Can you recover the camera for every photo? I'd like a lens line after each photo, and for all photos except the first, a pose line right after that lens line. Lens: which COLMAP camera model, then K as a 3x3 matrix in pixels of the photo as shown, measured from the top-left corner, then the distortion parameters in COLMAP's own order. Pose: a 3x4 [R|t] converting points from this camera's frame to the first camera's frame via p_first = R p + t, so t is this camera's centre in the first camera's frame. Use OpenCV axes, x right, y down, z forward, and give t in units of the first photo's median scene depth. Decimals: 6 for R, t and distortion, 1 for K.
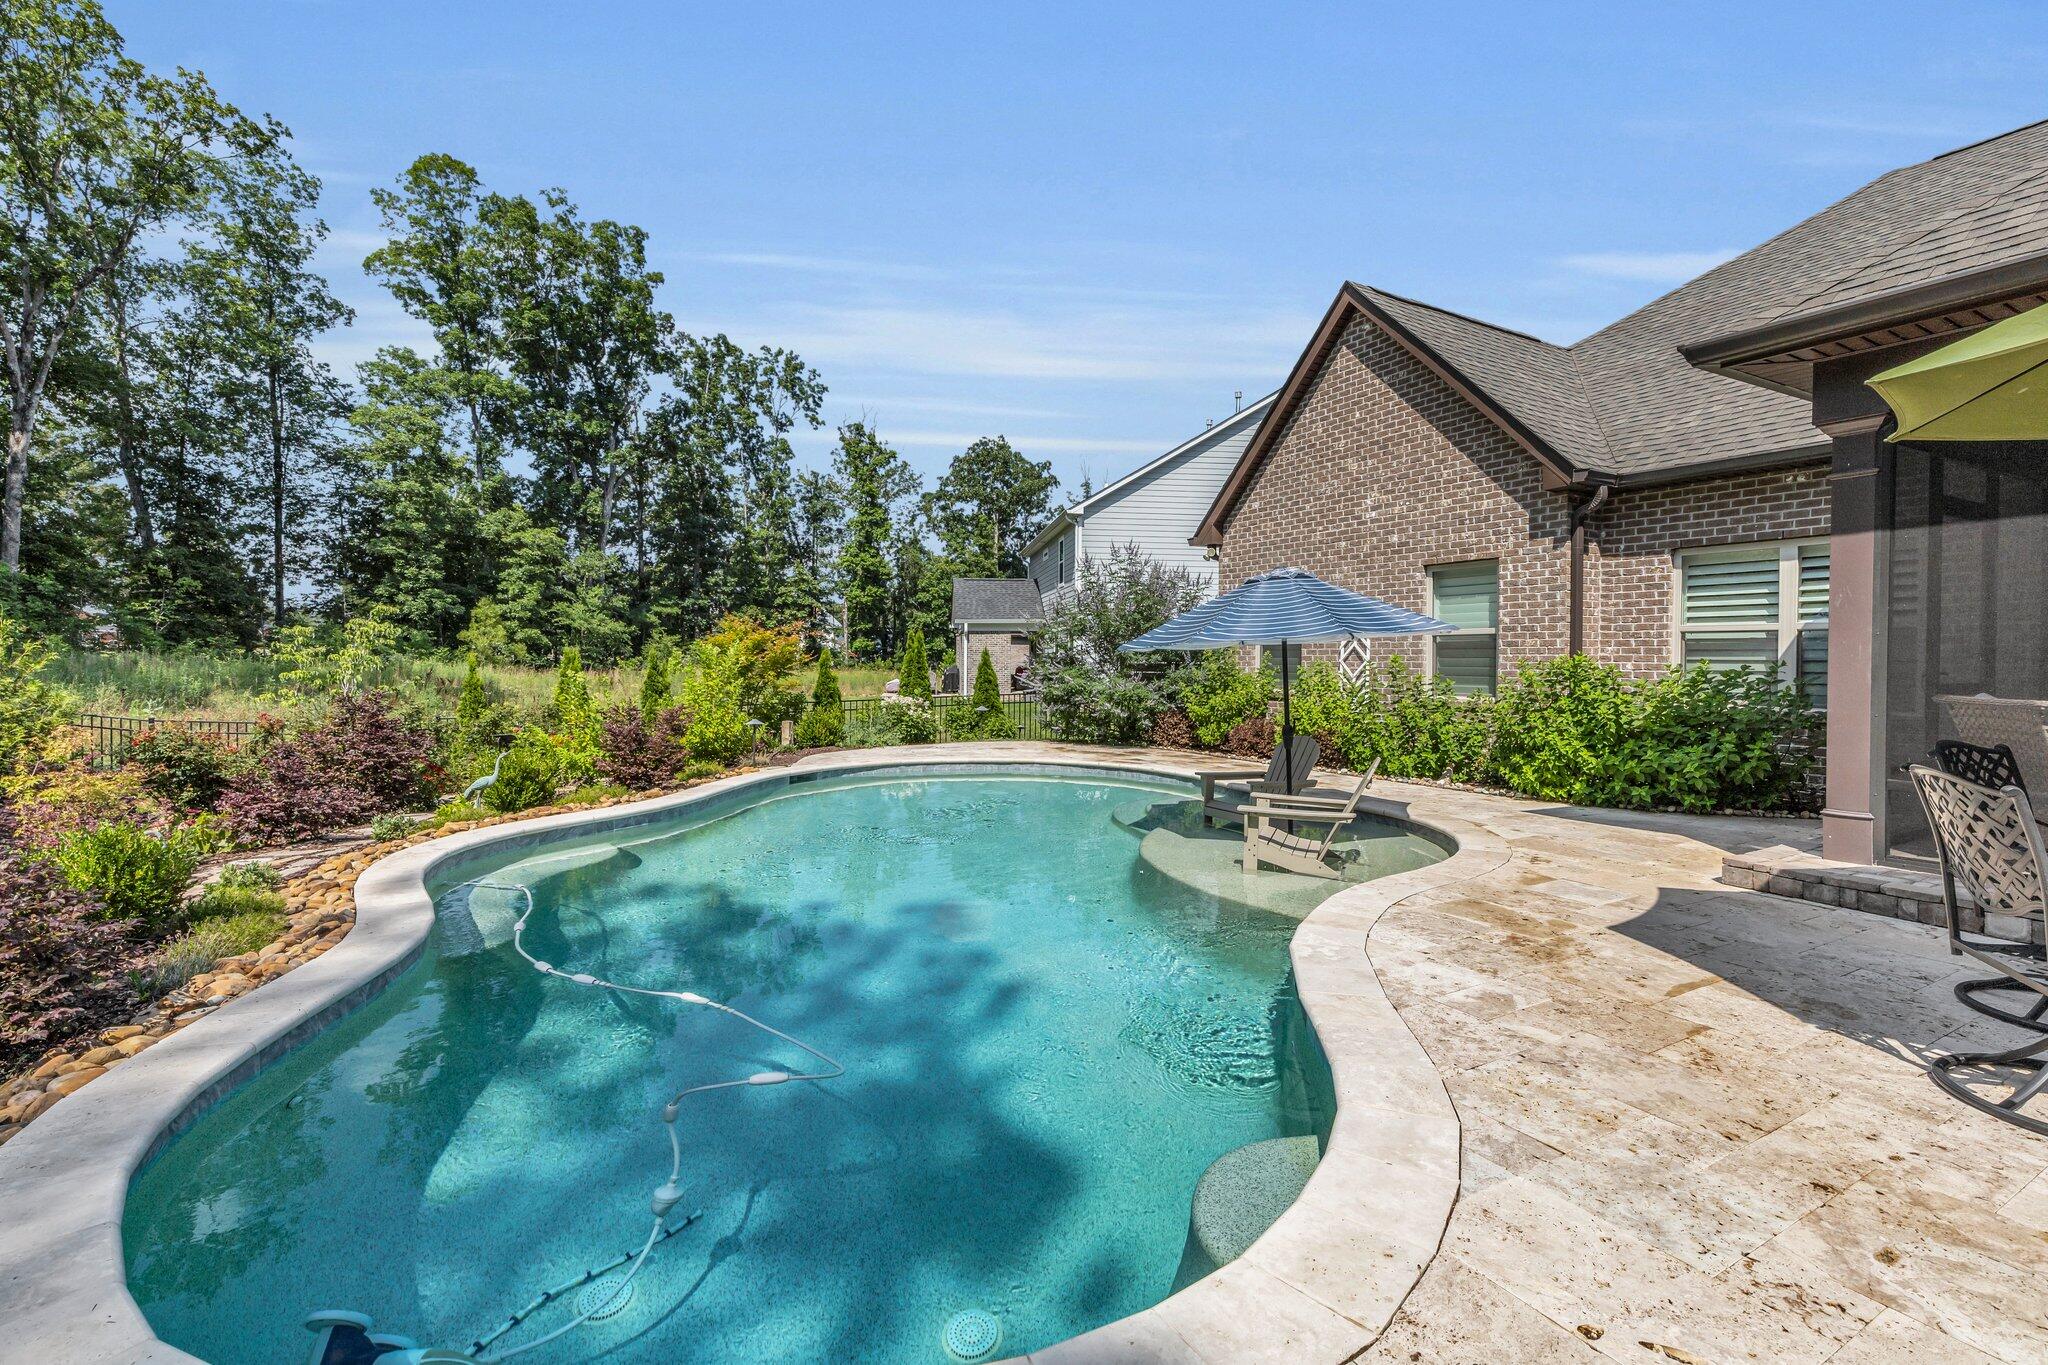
lens RADIAL K [[908.7, 0, 1027.7], [0, 908.7, 673.4], [0, 0, 1]] dist [0.008311, -0.001920]
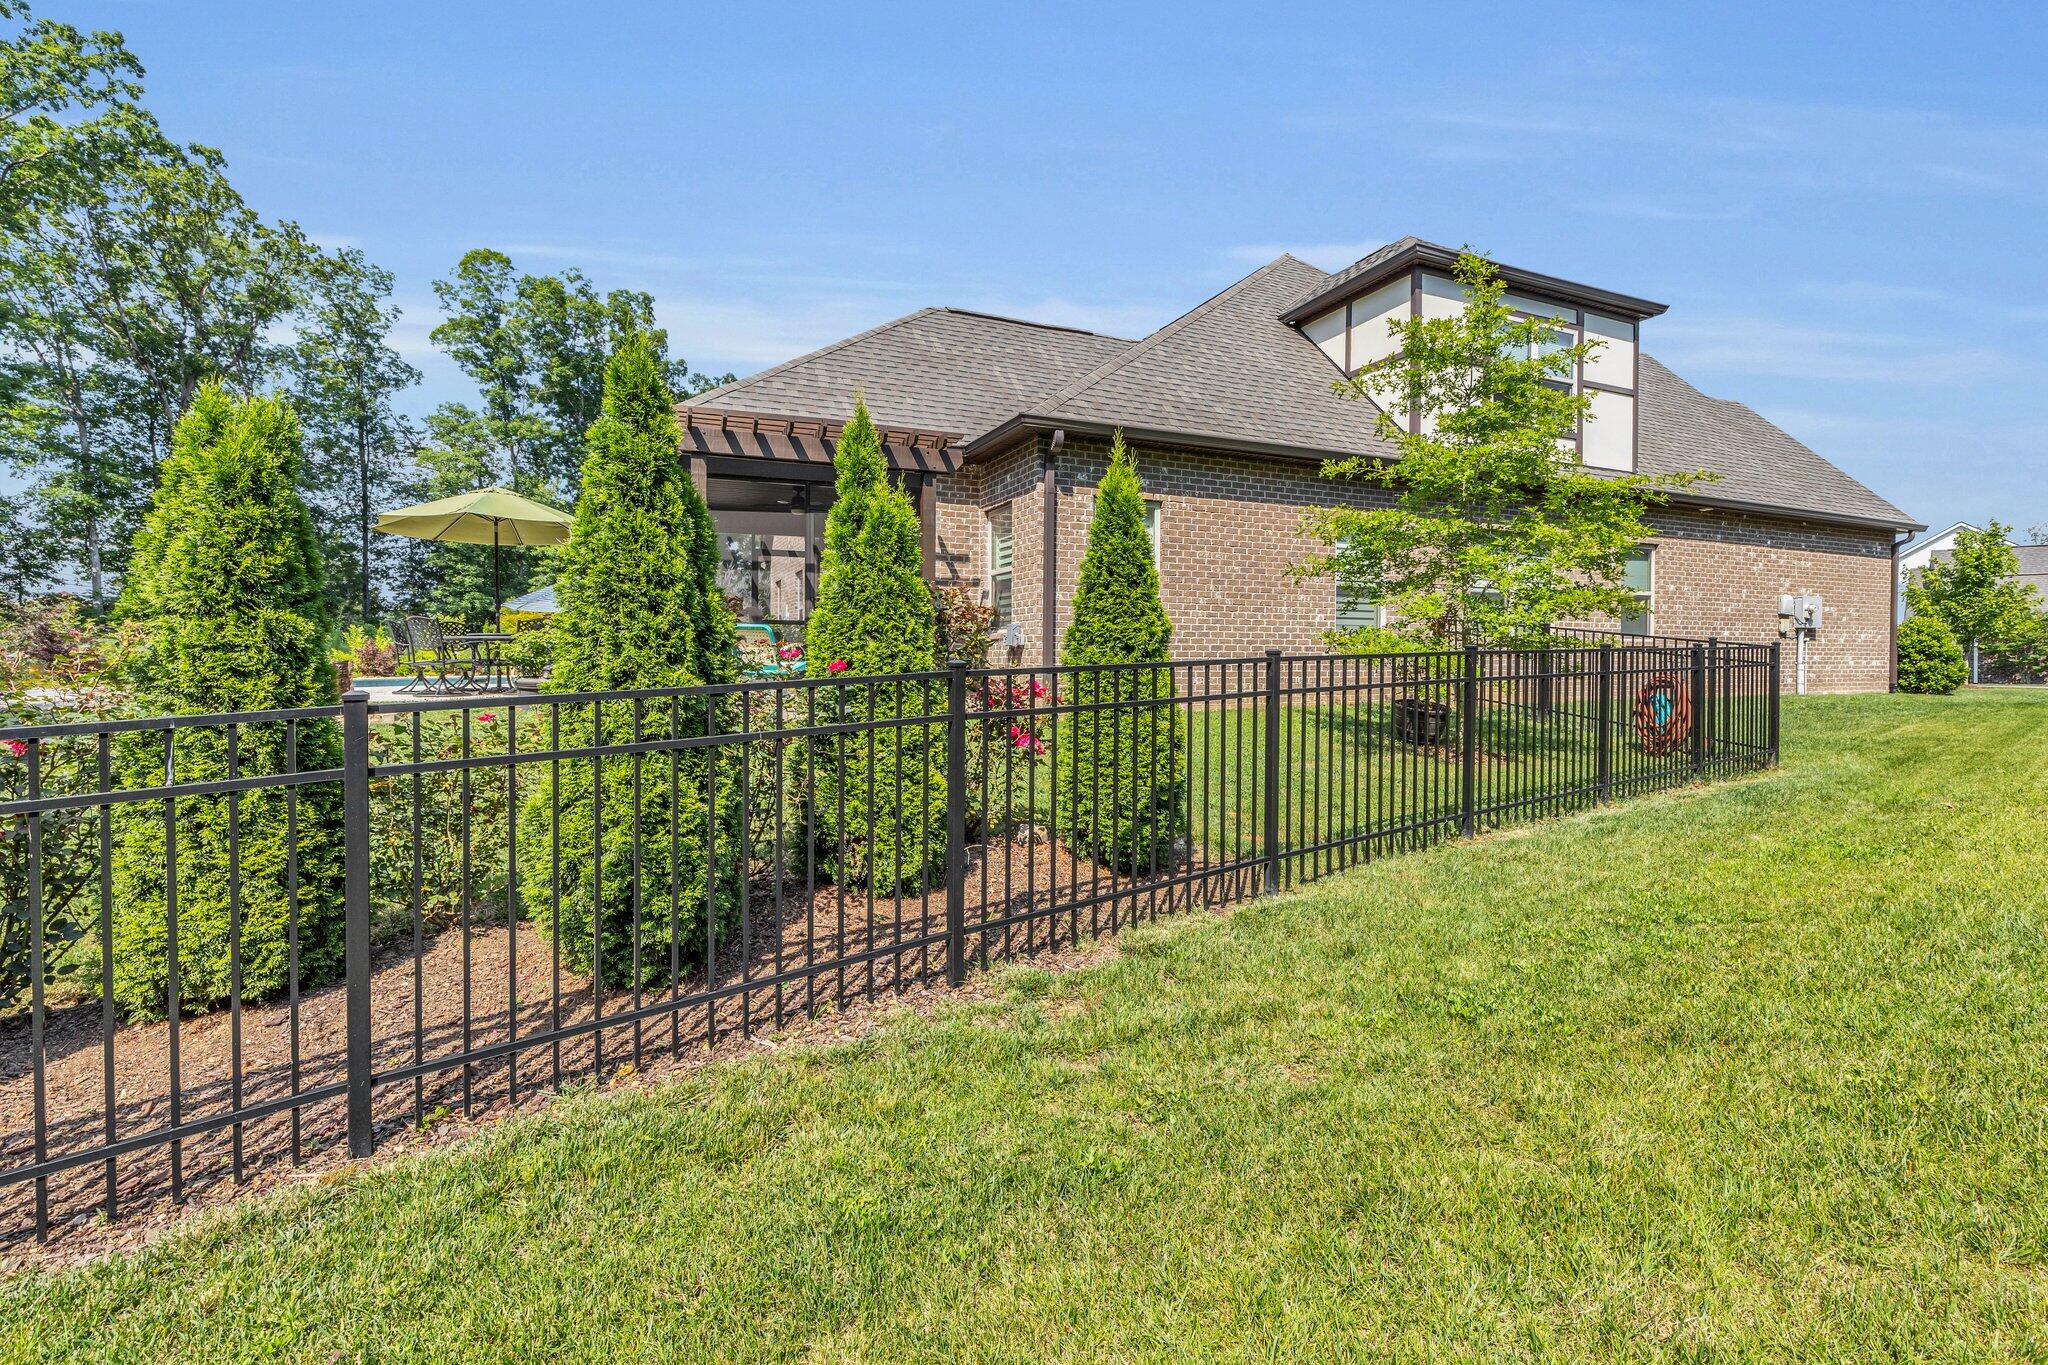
lens RADIAL K [[908.7, 0, 1023.3], [0, 908.7, 684.6], [0, 0, 1]] dist [0.008311, -0.001920]
pose [[0.994360, 0.004951, -0.105940, 0.229927], [-0.004060, 0.999955, 0.008622, 0.020996], [0.105978, -0.008144, 0.994335, -0.177112]]
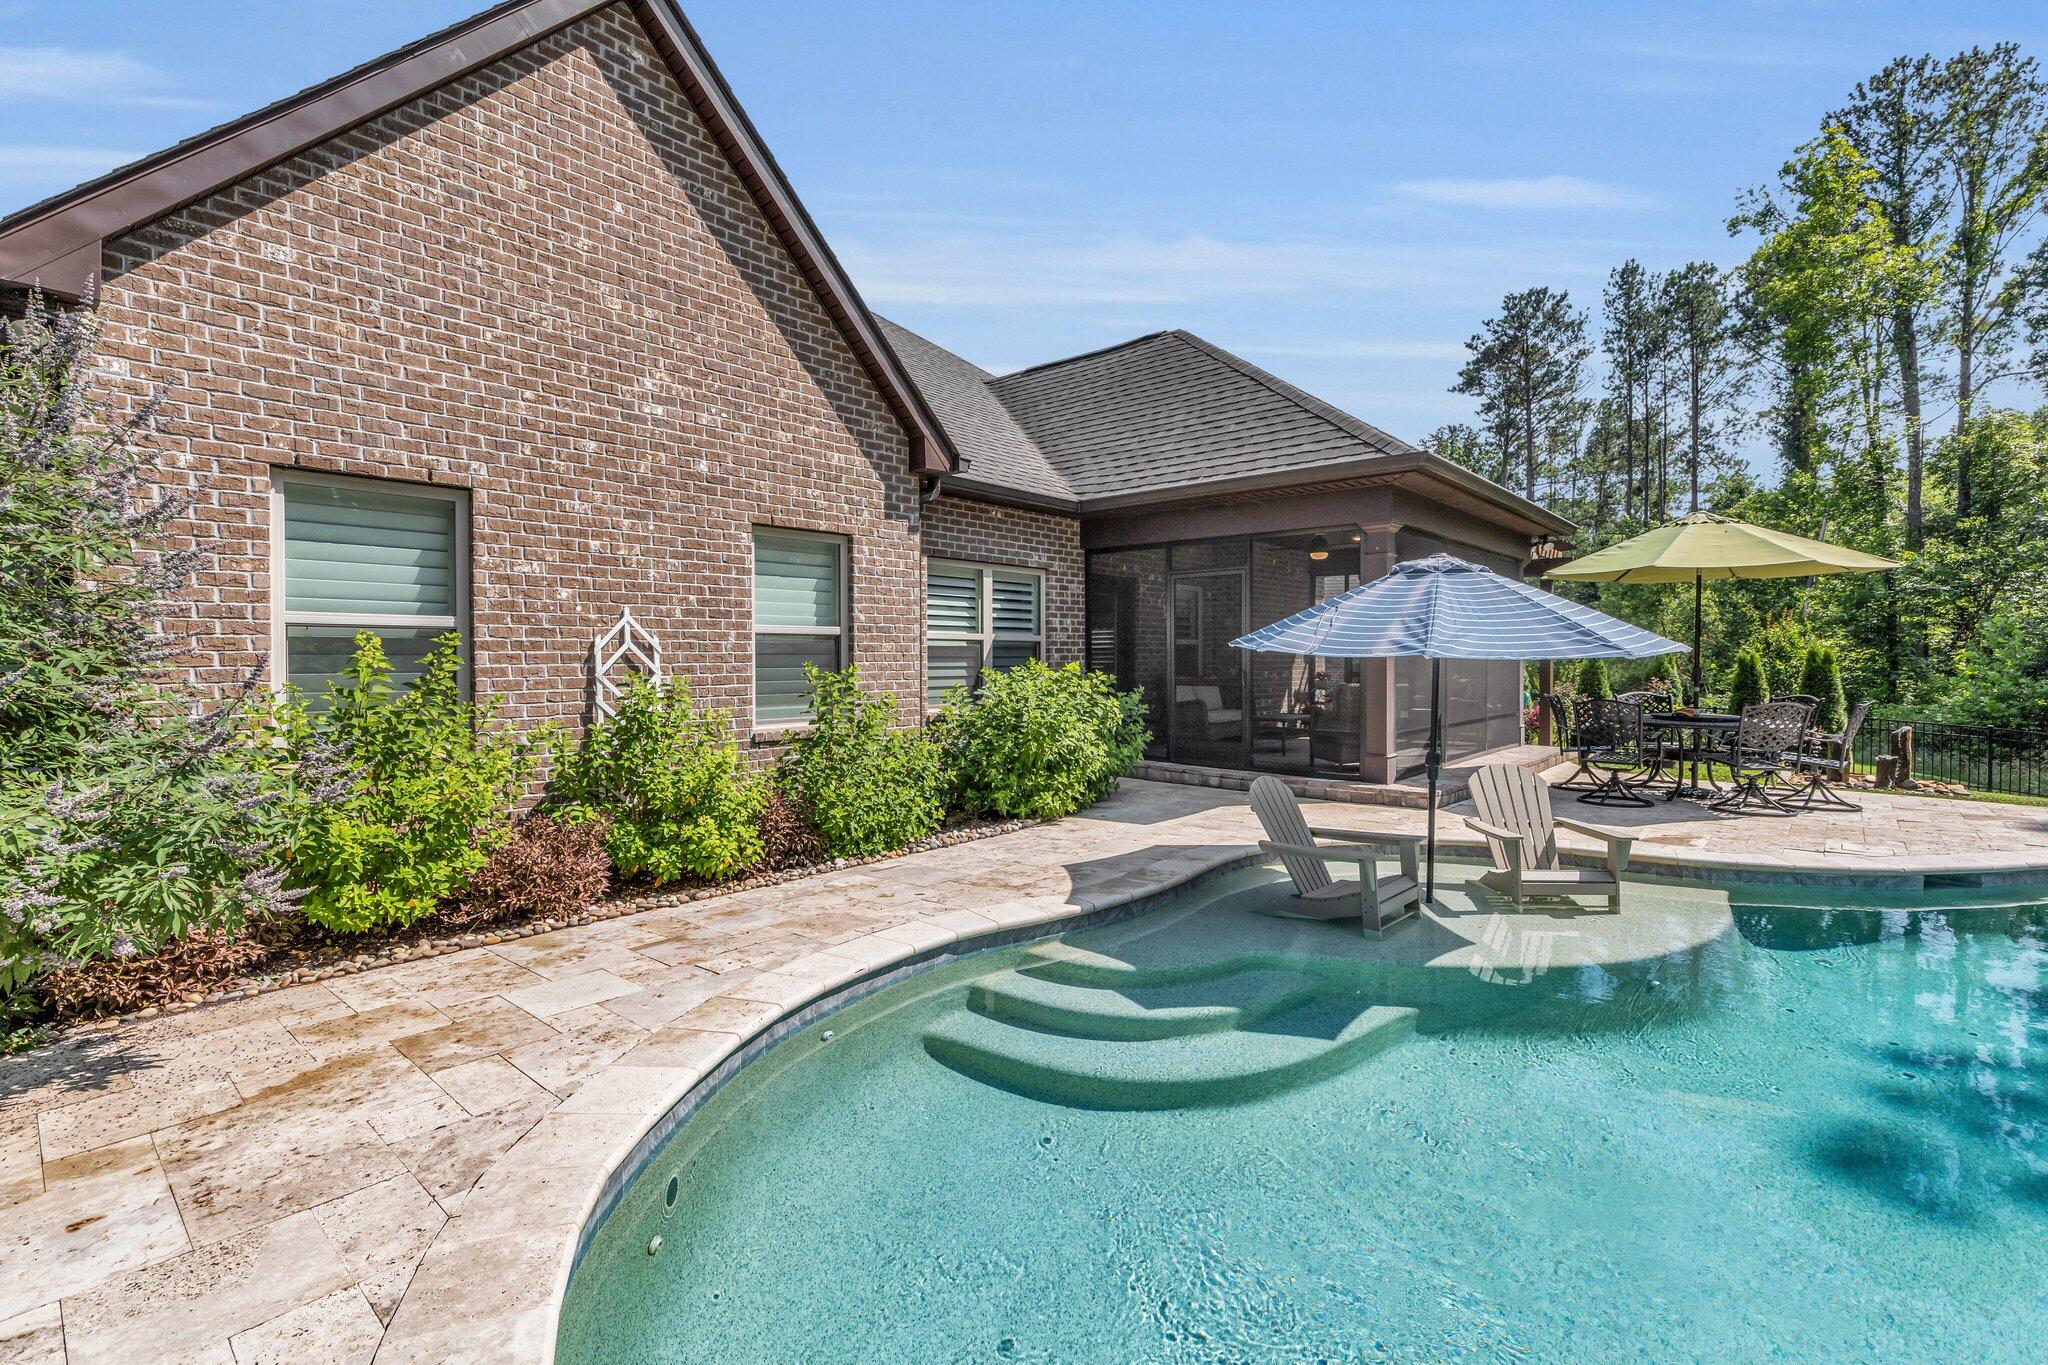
lens RADIAL K [[908.7, 0, 1028.1], [0, 908.7, 672.5], [0, 0, 1]] dist [0.008311, -0.001920]
pose [[-0.315881, -0.017353, 0.948640, -0.047500], [0.020060, 0.999487, 0.024962, -0.005353], [-0.948587, 0.026915, -0.315370, 0.209553]]
